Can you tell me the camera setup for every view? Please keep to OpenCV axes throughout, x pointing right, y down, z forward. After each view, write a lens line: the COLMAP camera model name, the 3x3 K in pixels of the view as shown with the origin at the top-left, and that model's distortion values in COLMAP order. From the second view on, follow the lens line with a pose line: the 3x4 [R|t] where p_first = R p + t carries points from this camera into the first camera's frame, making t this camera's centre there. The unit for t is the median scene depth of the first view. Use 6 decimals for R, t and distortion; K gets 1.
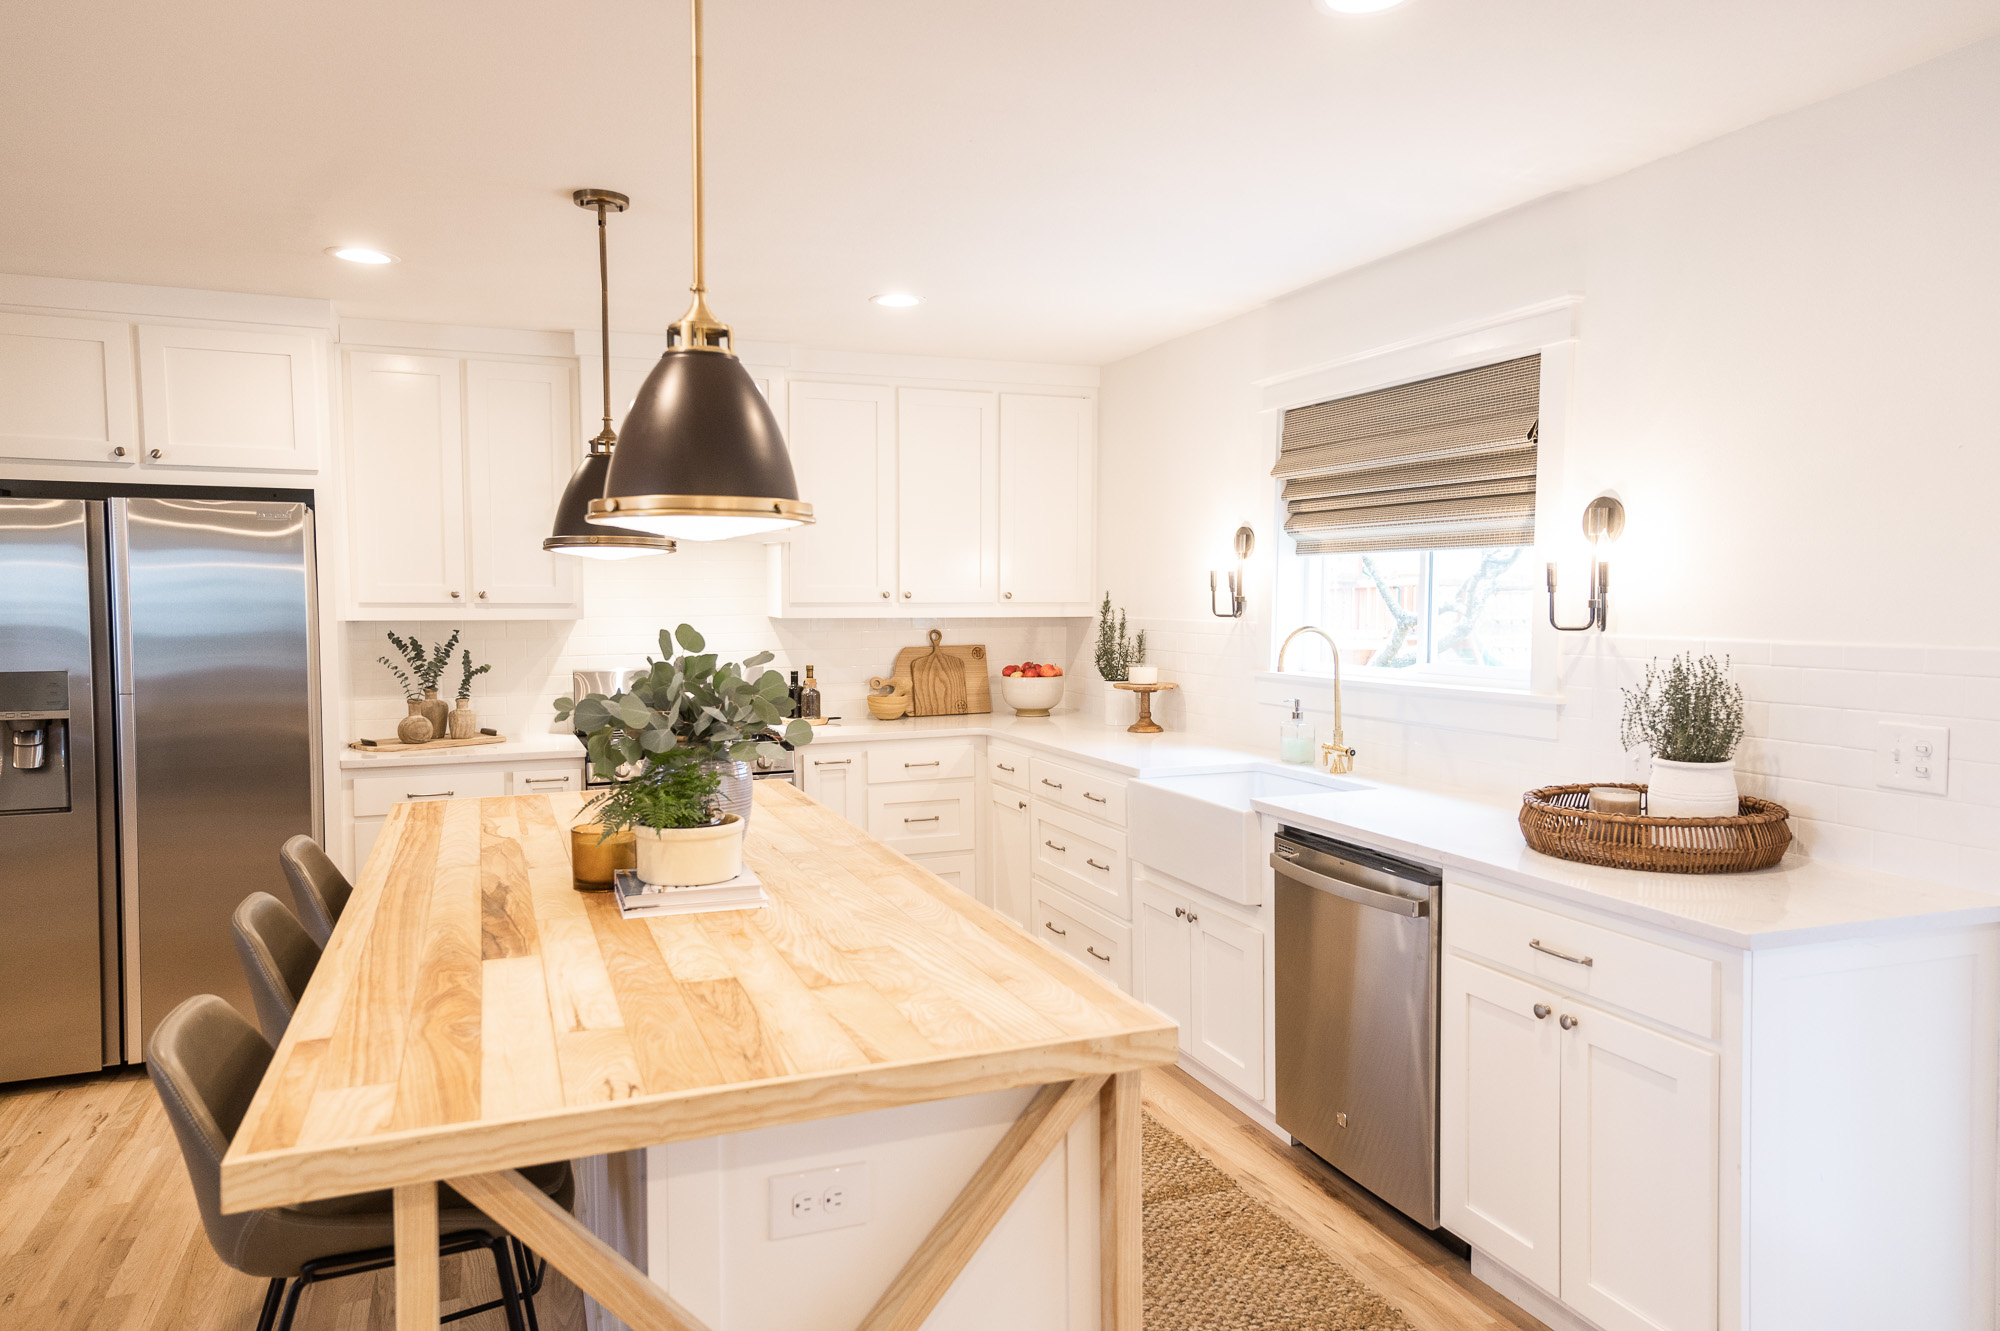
lens RADIAL K [[1333.1, 0, 1000.0], [0, 1333.1, 665.5], [0, 0, 1]] dist [0.060901, 0.000049]
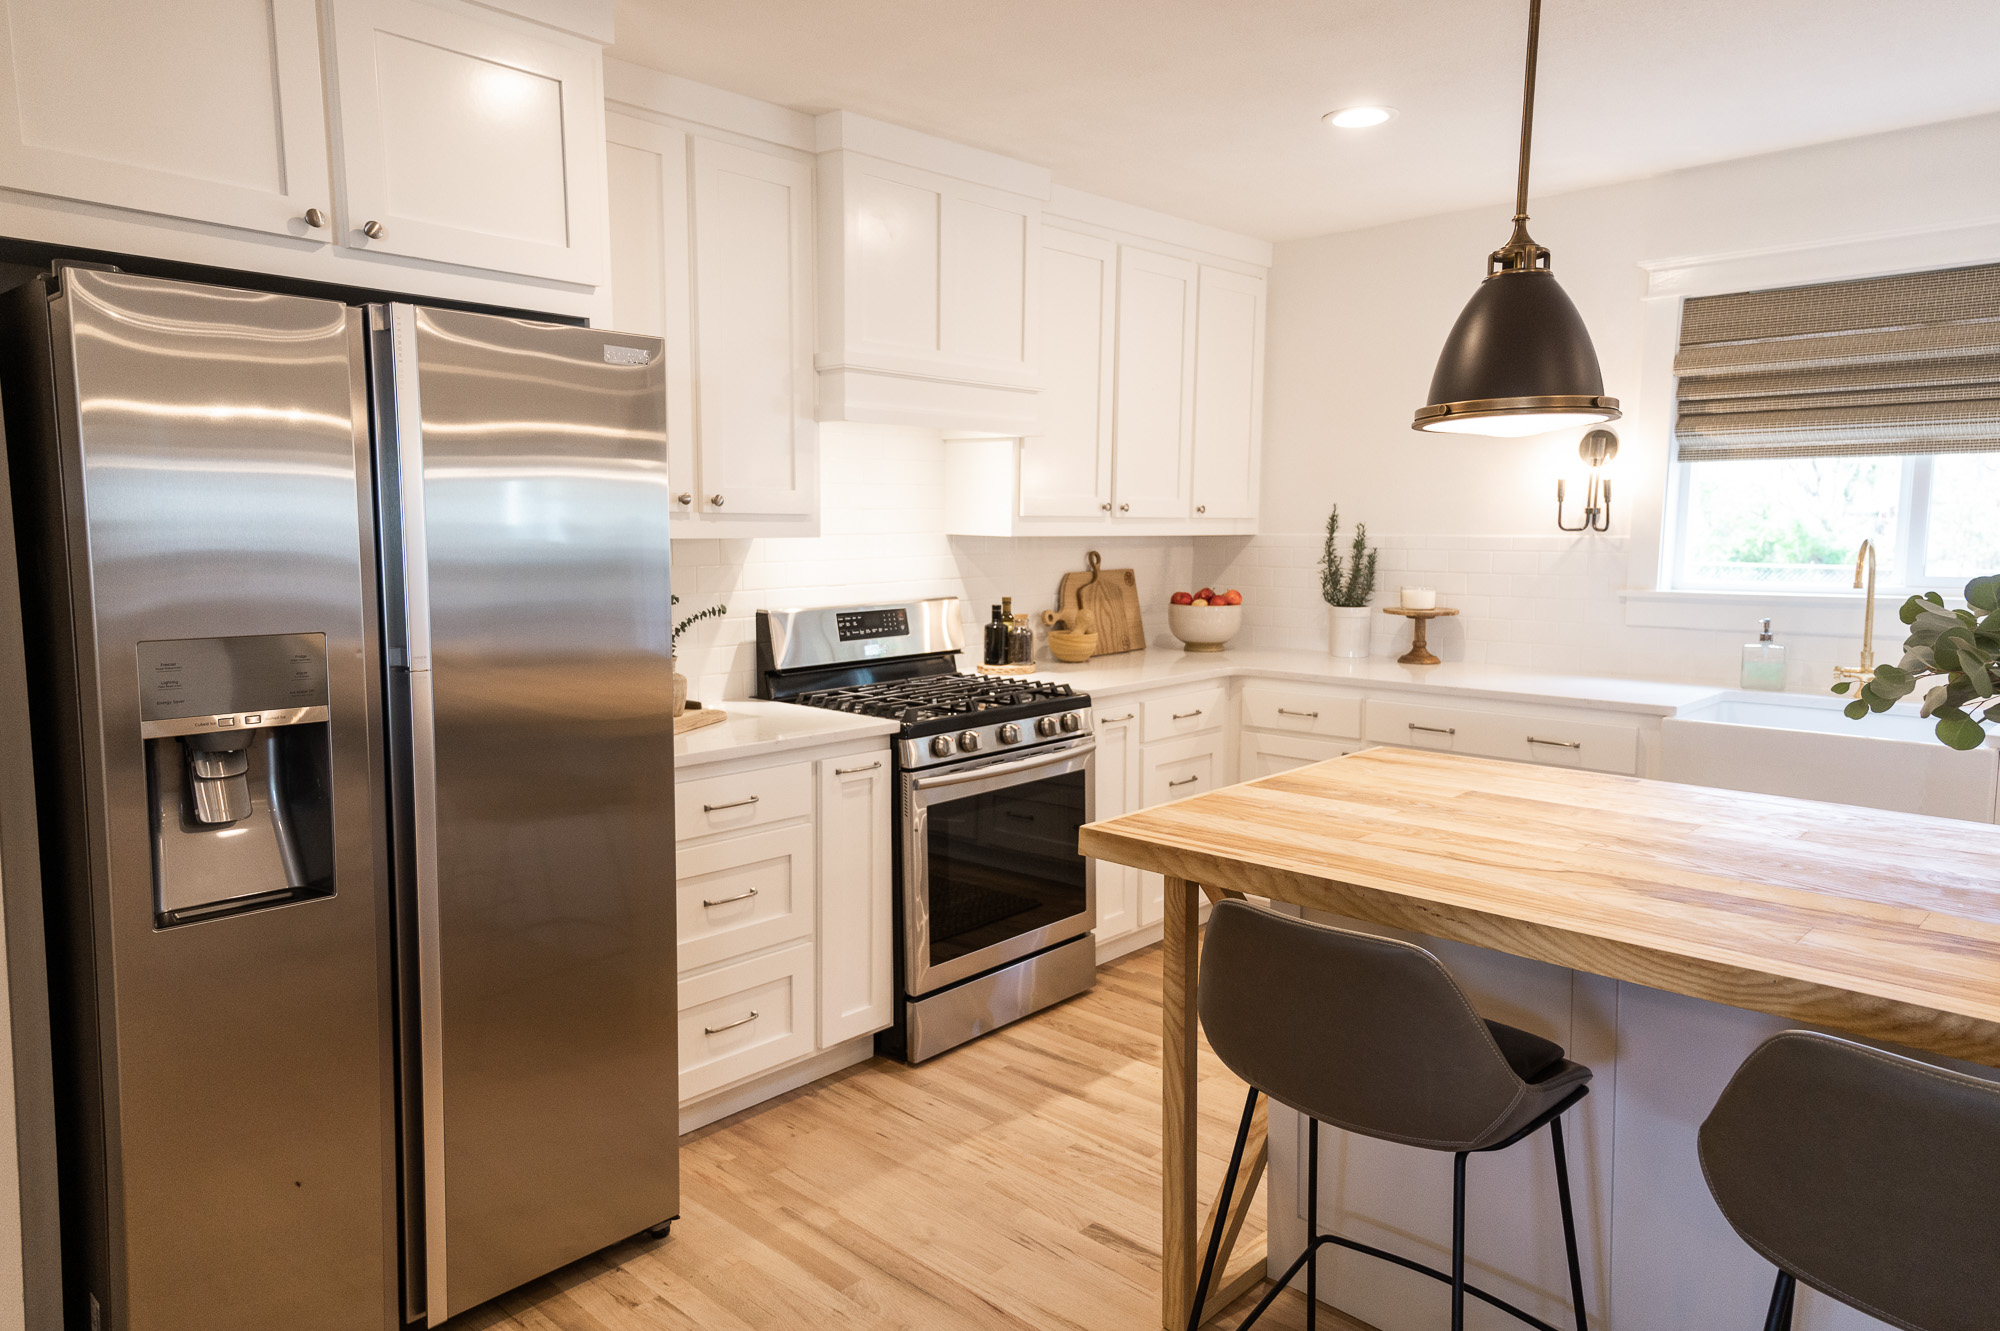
lens RADIAL K [[1305.5, 0, 996.1], [0, 1305.5, 666.9], [0, 0, 1]] dist [0.063364, -0.000600]
pose [[0.901277, -0.043832, 0.431021, -0.580863], [0.019107, 0.997922, 0.061529, -0.007853], [-0.432823, -0.047219, 0.900242, 0.372504]]
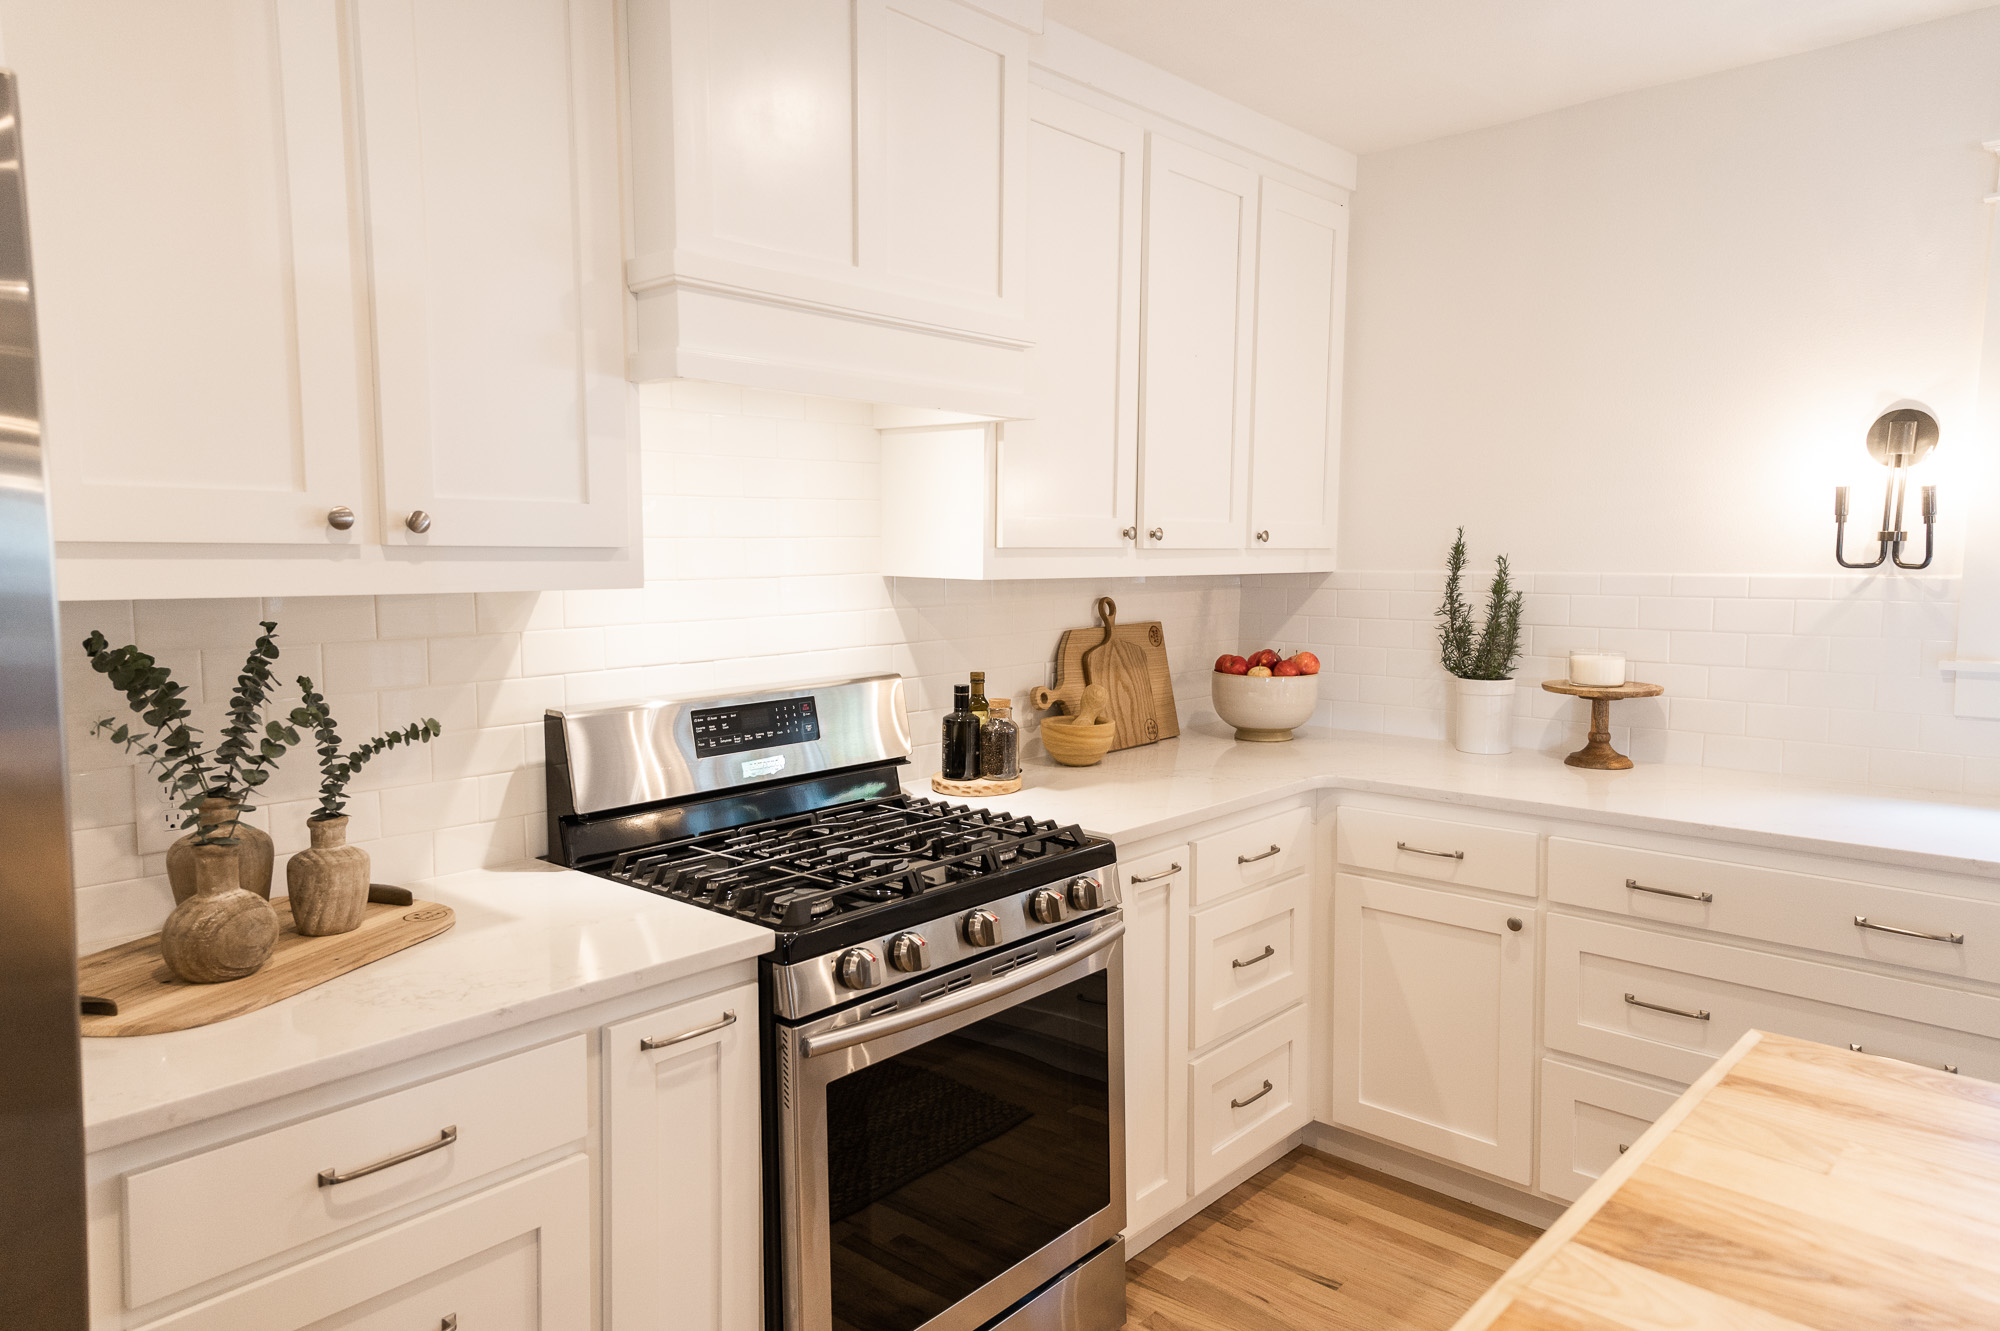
lens RADIAL K [[1311.7, 0, 999.9], [0, 1311.7, 657.4], [0, 0, 1]] dist [0.057654, 0.005087]
pose [[0.893134, -0.035982, 0.448350, -0.433246], [0.023221, 0.999154, 0.033929, -0.027166], [-0.449192, -0.019892, 0.893214, 0.663010]]
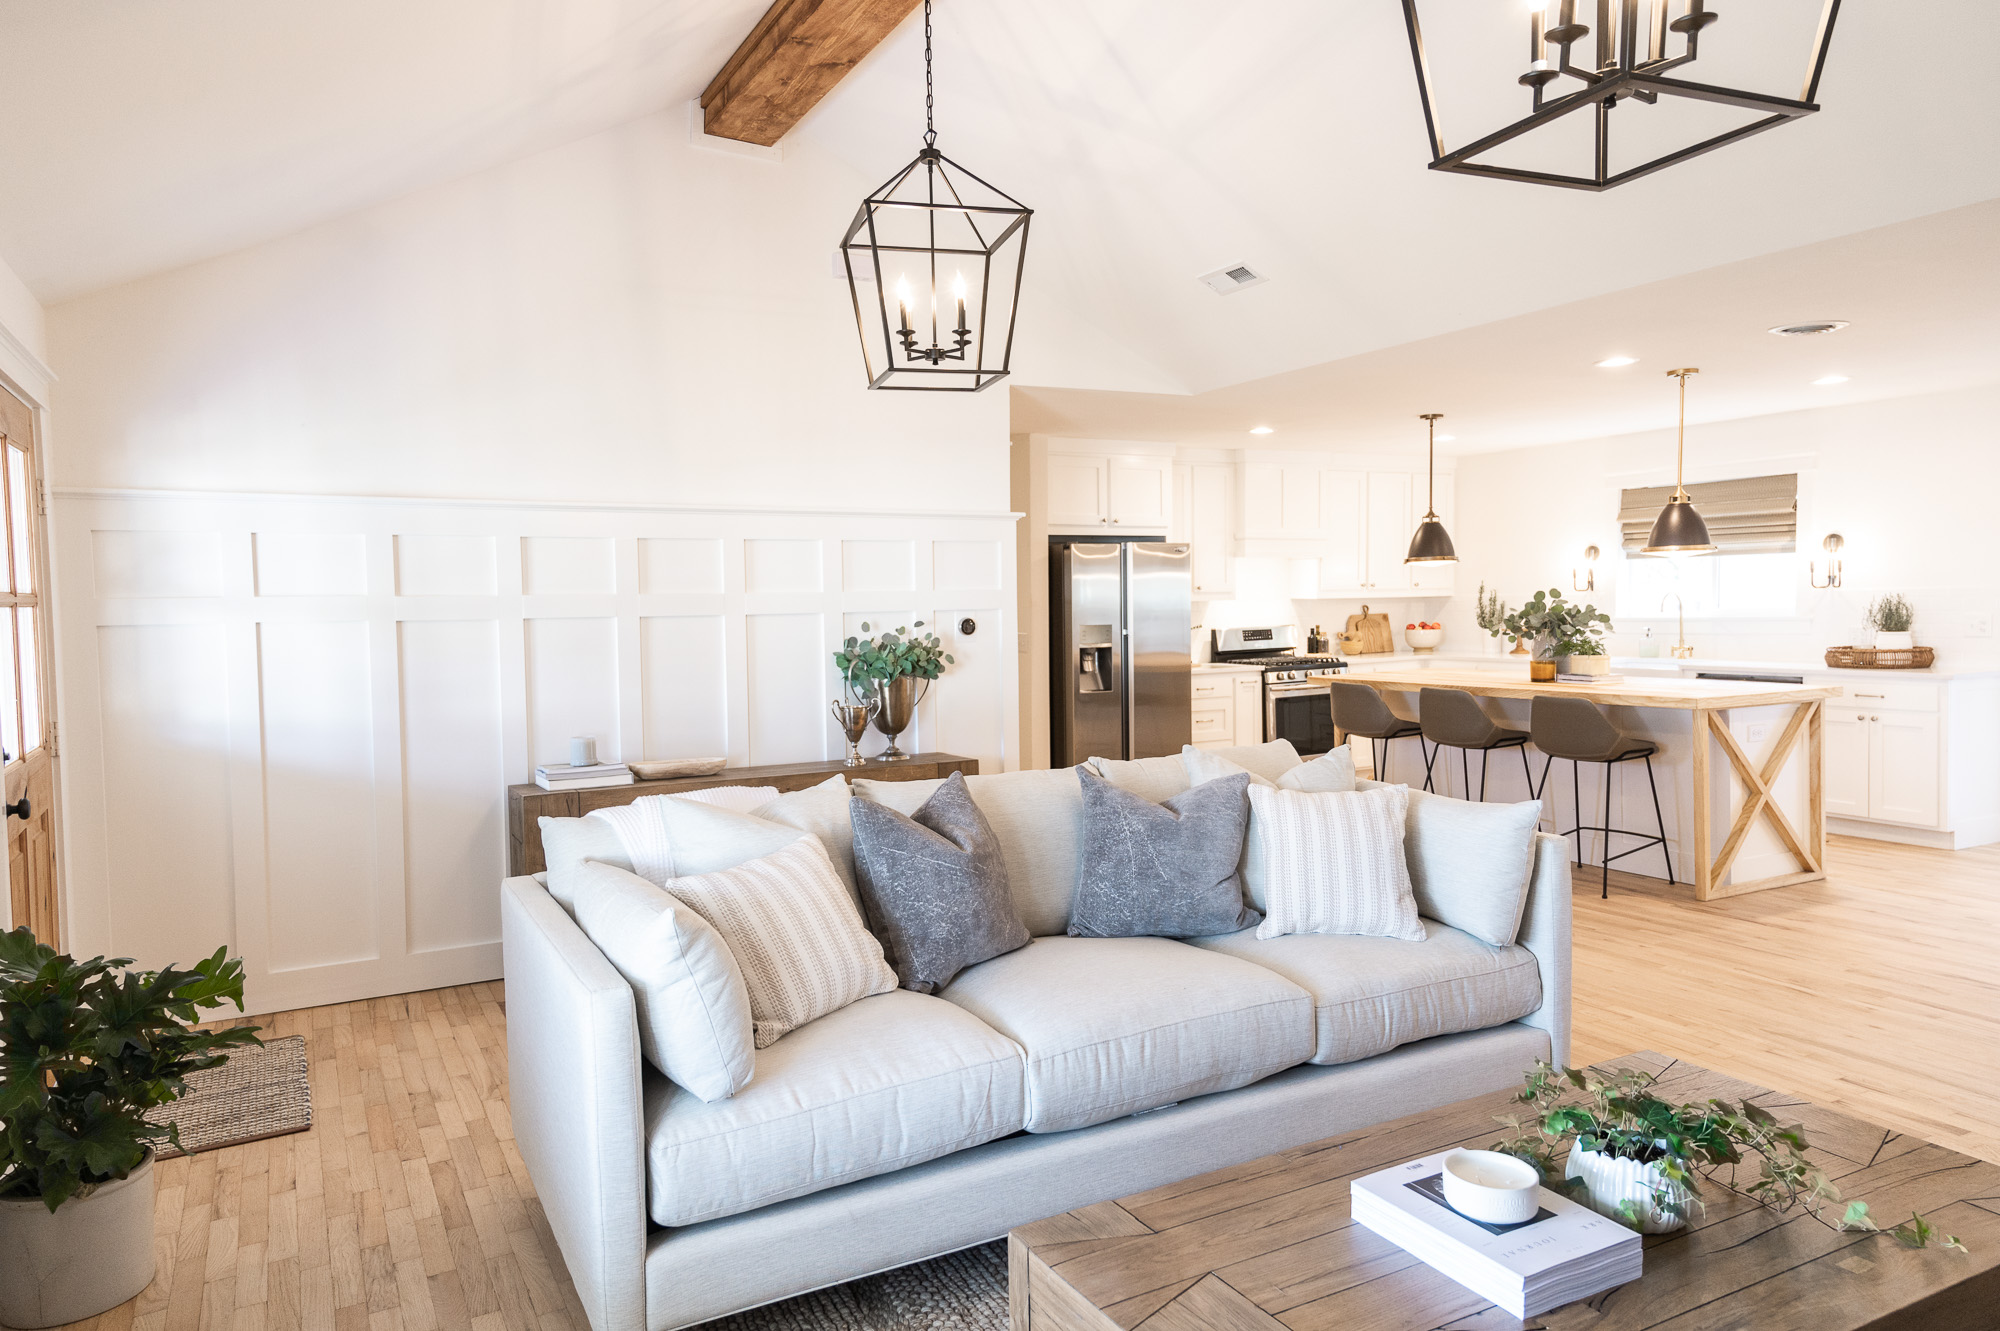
lens RADIAL K [[1305.5, 0, 996.1], [0, 1305.5, 666.9], [0, 0, 1]] dist [0.063364, -0.000600]
pose [[0.991699, -0.025064, 0.126115, -0.971046], [0.025624, 0.999668, -0.002813, 0.061245], [-0.126002, 0.006021, 0.992012, -0.865814]]
